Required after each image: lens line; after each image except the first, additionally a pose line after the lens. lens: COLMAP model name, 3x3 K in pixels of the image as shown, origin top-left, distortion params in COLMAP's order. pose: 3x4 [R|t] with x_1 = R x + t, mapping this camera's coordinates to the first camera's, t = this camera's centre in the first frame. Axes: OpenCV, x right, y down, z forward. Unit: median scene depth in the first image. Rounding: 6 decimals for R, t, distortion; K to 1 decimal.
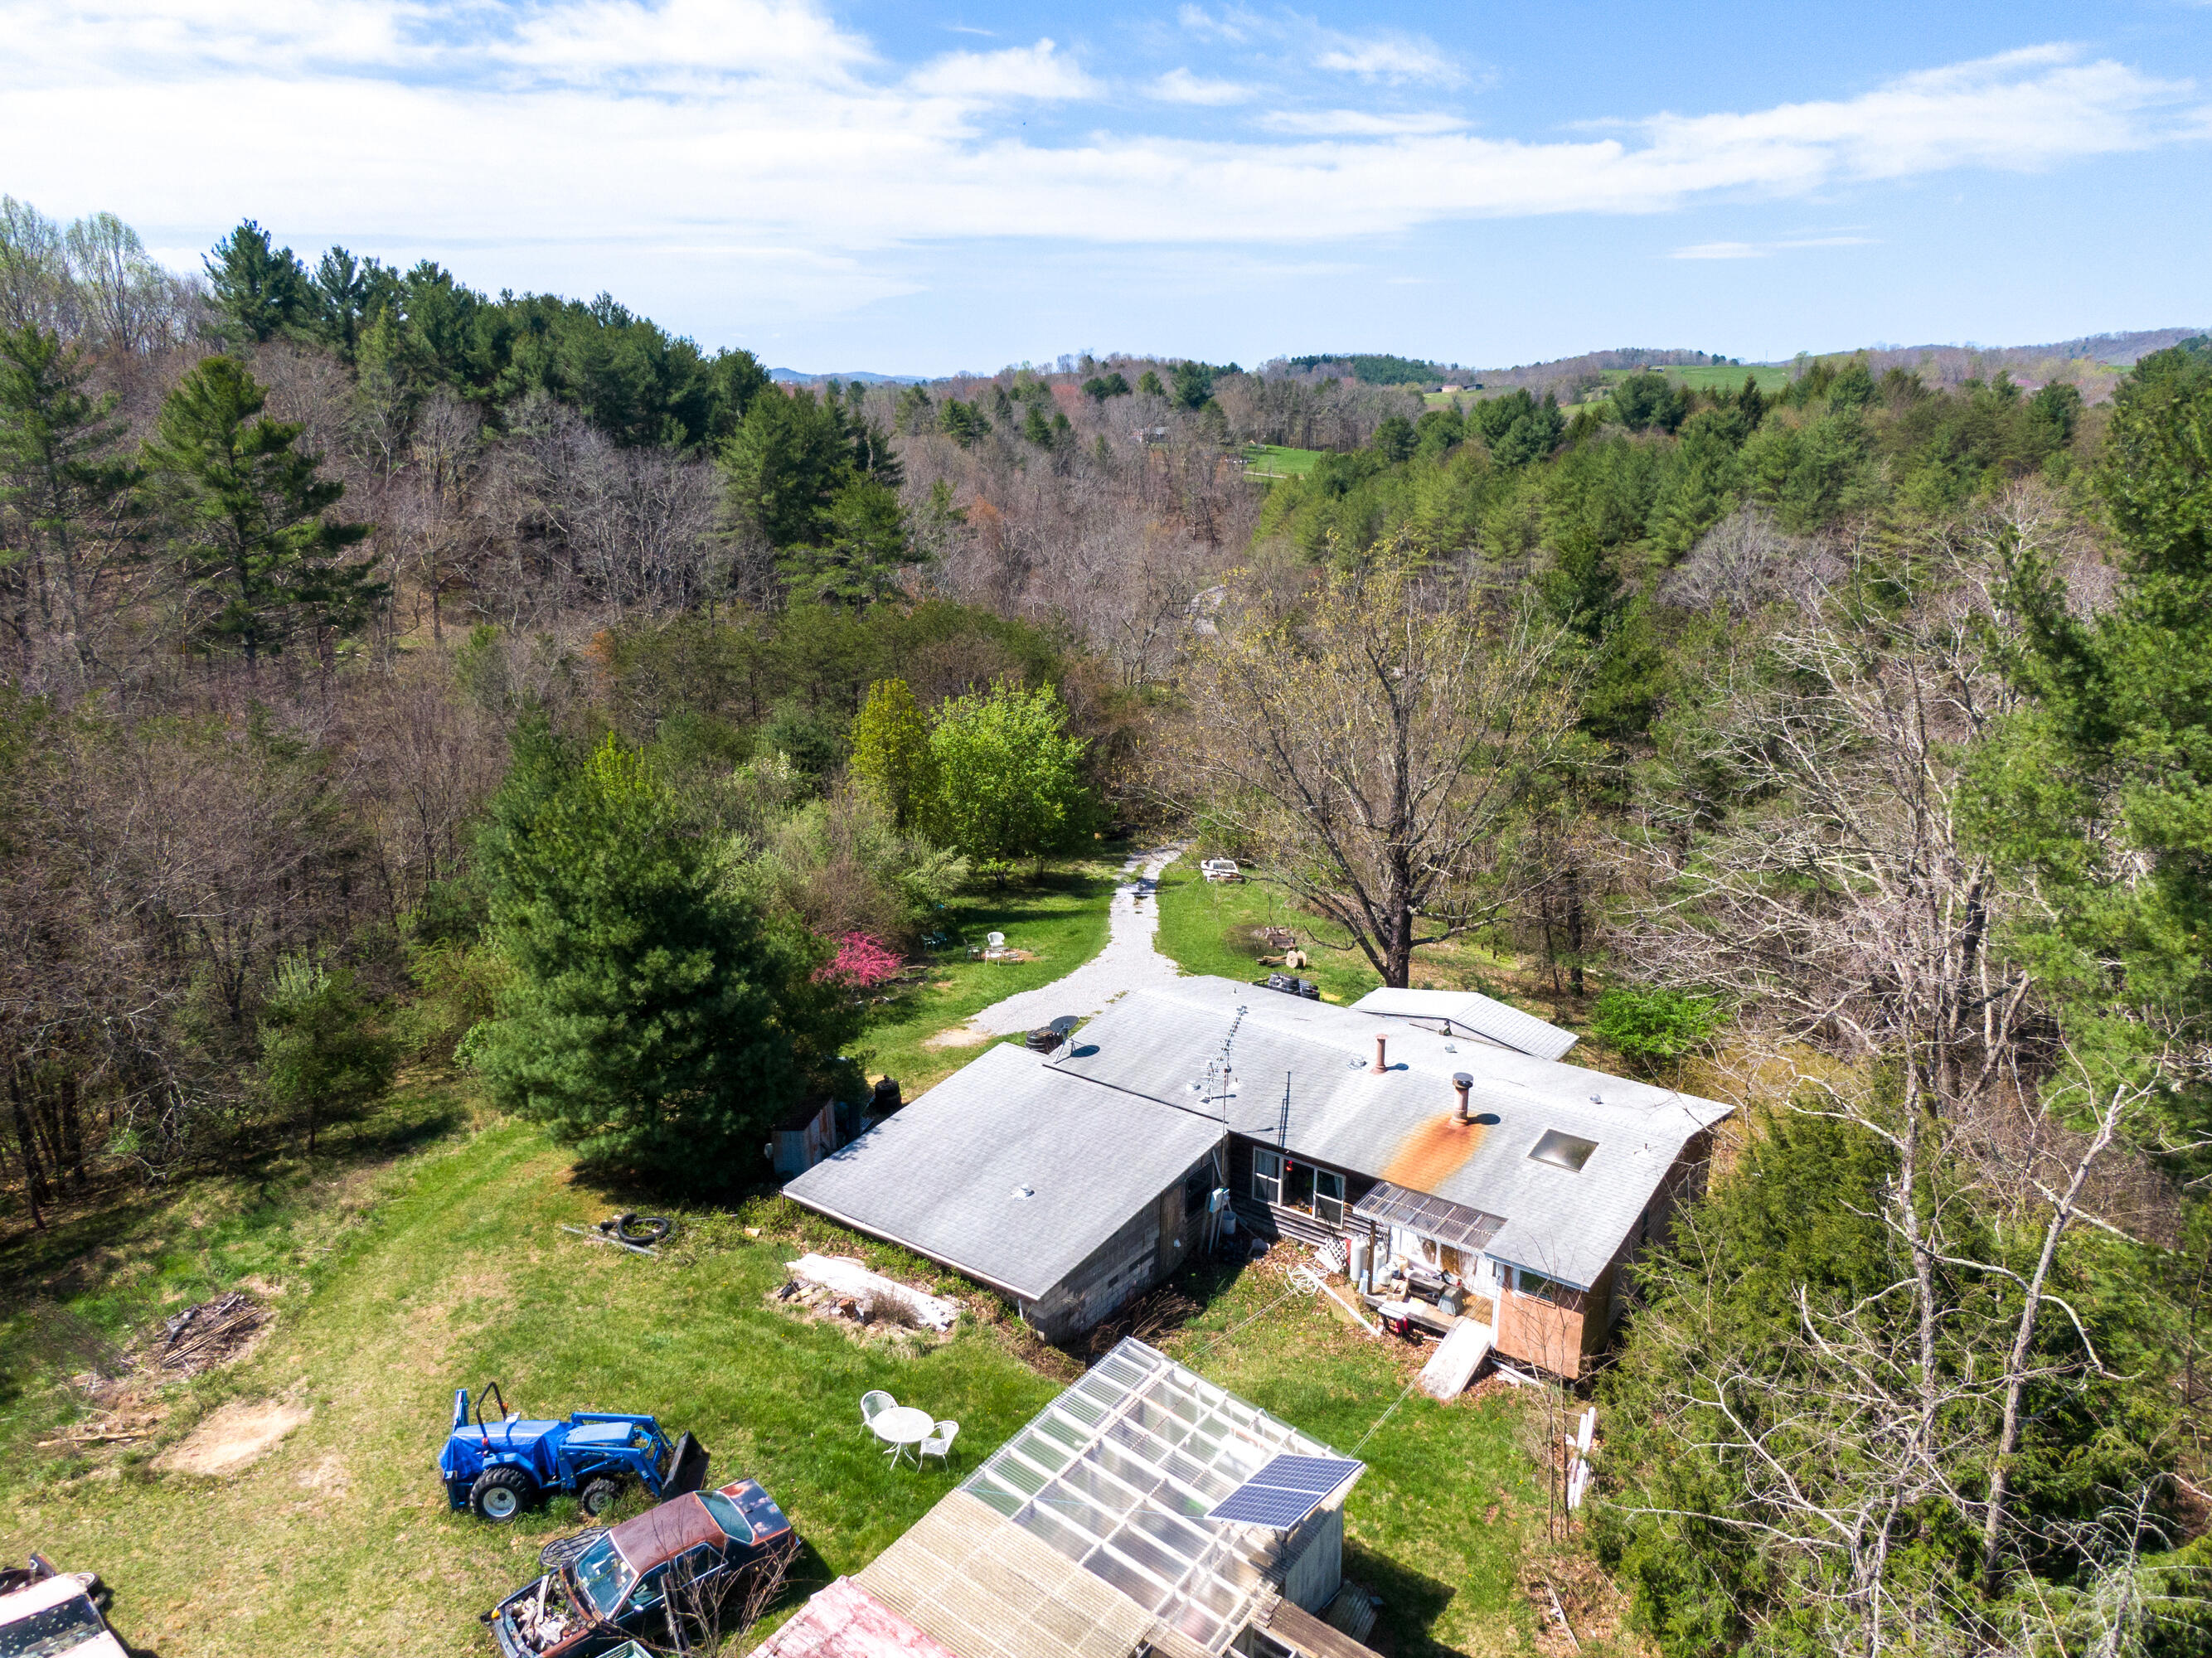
lens RADIAL K [[1581.4, 0, 1102.2], [0, 1581.4, 841.9], [0, 0, 1]] dist [0.044262, -0.071225]
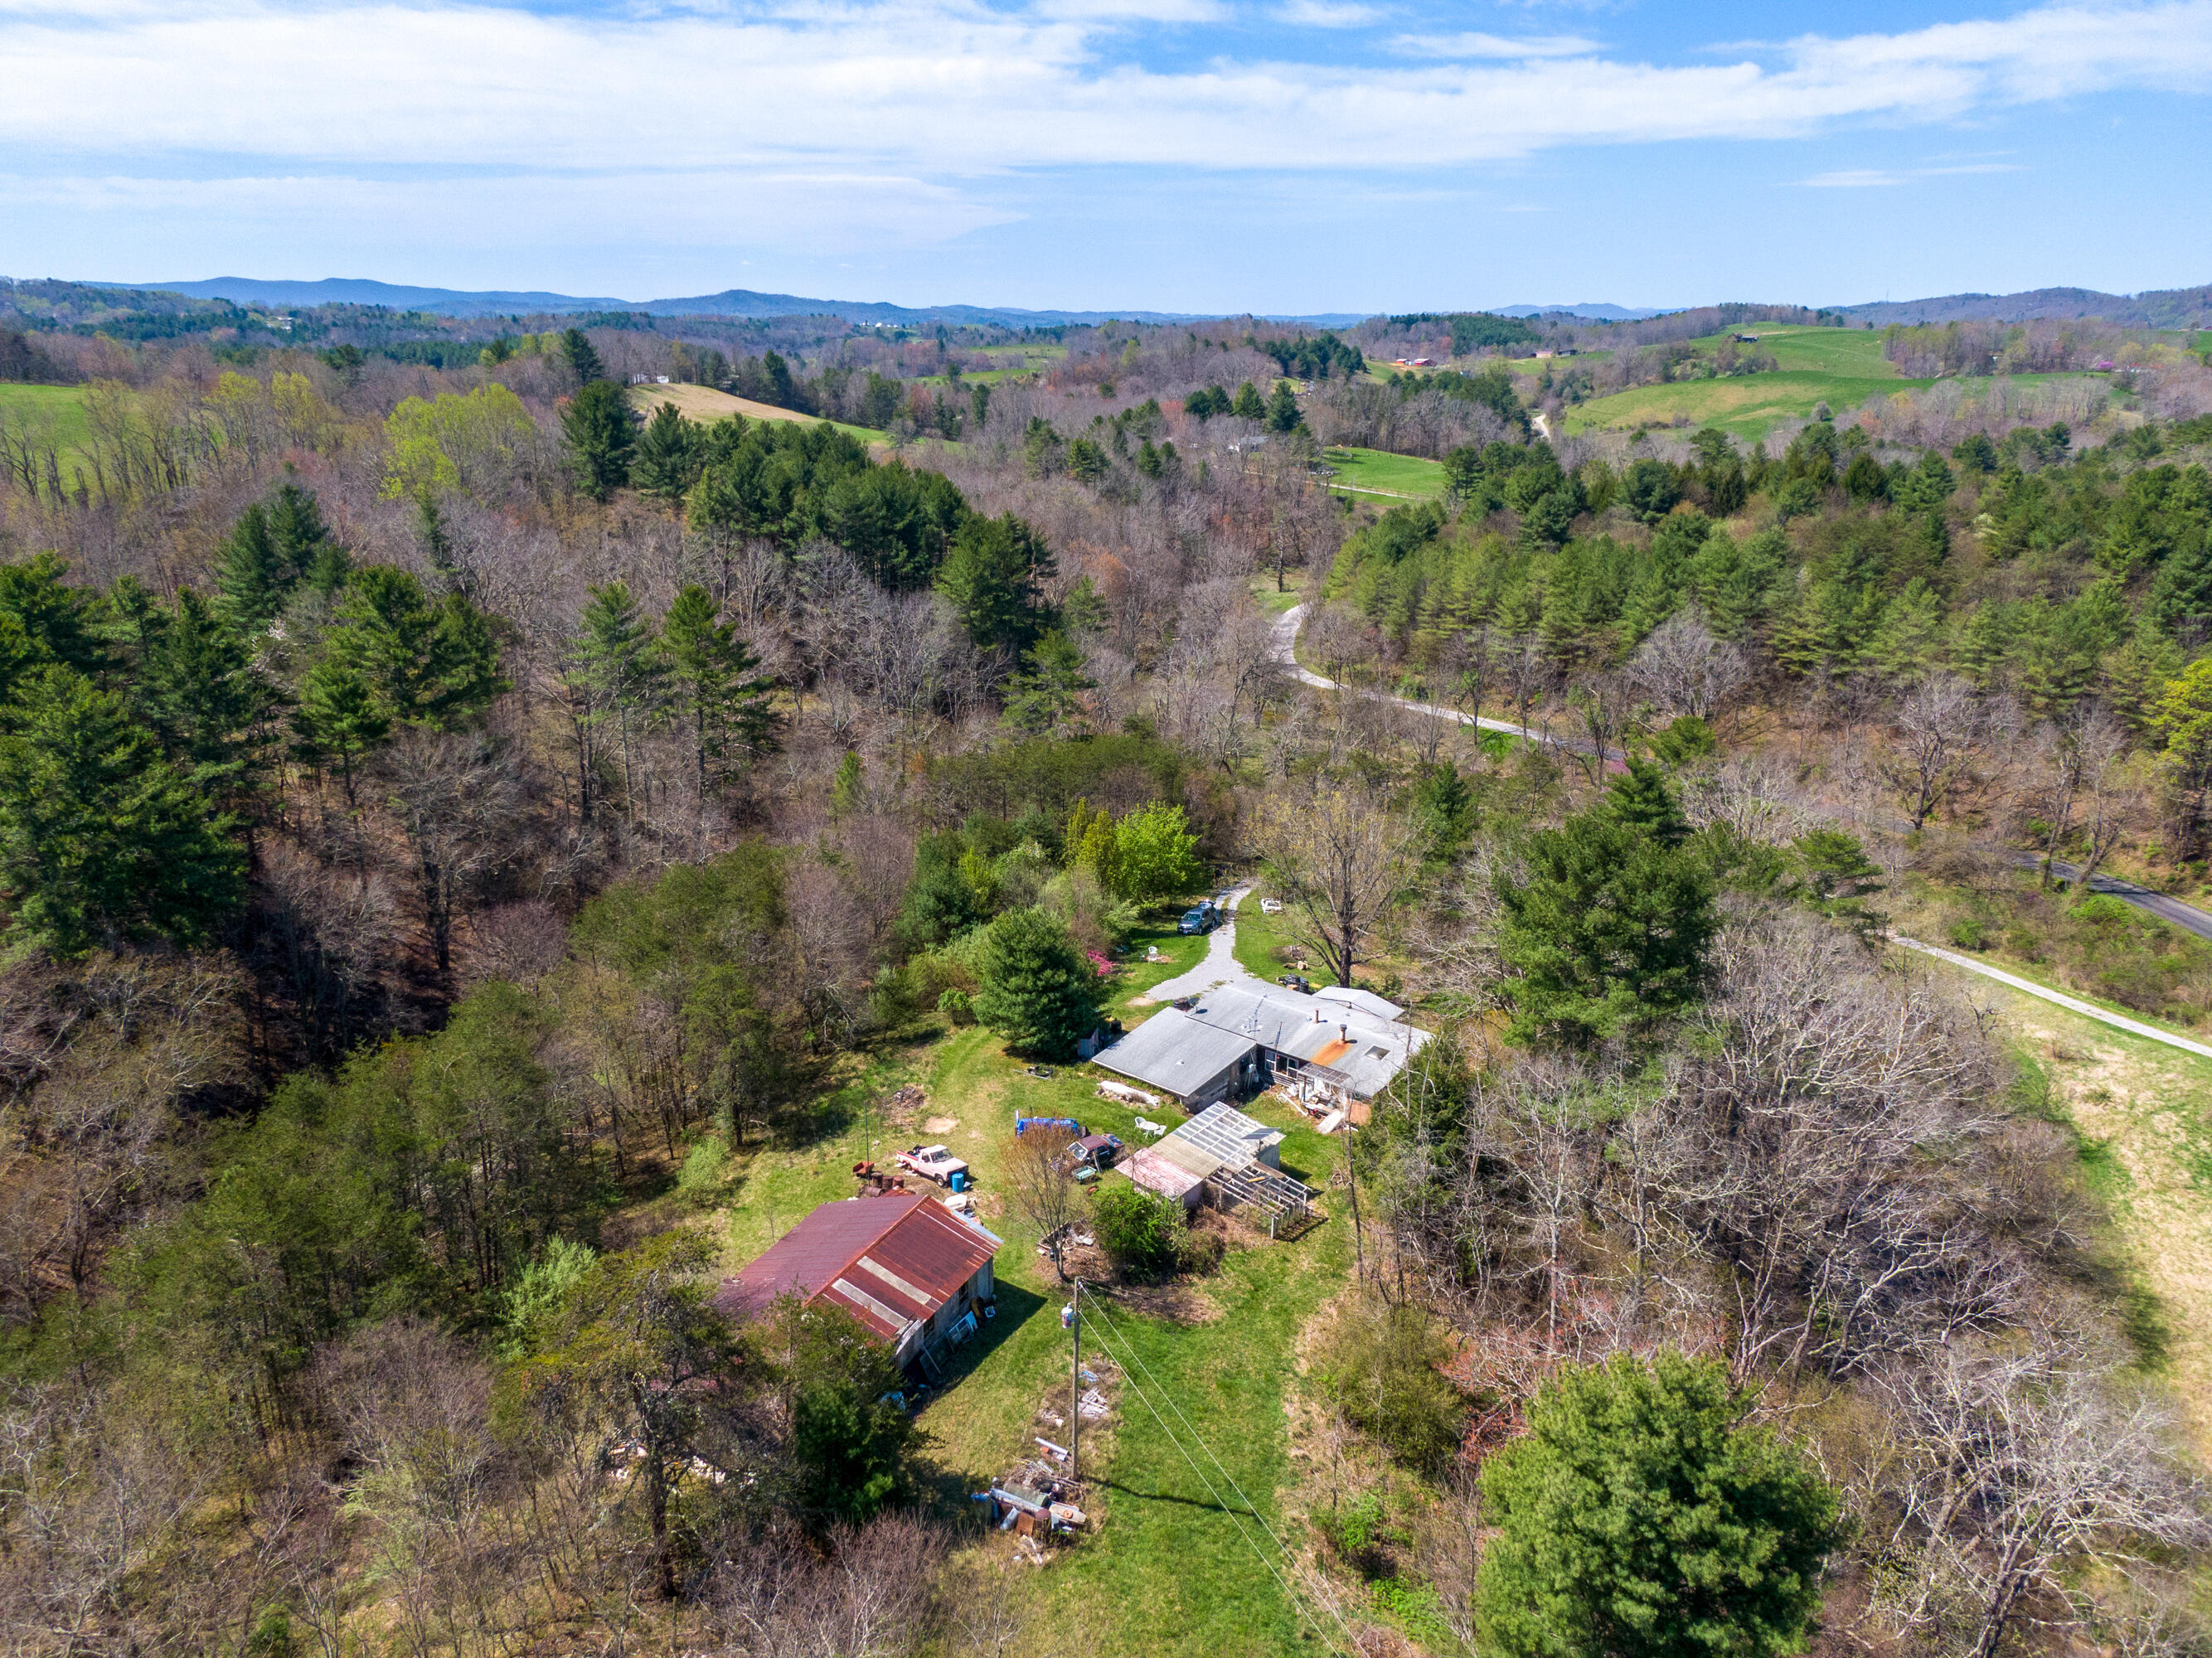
lens RADIAL K [[1581.4, 0, 1102.2], [0, 1581.4, 841.9], [0, 0, 1]] dist [0.044262, -0.071225]
pose [[0.998208, 0.021743, -0.055748, -0.022242], [-0.019521, 0.999005, 0.040100, -0.149736], [0.056564, -0.038940, 0.997639, -0.964357]]
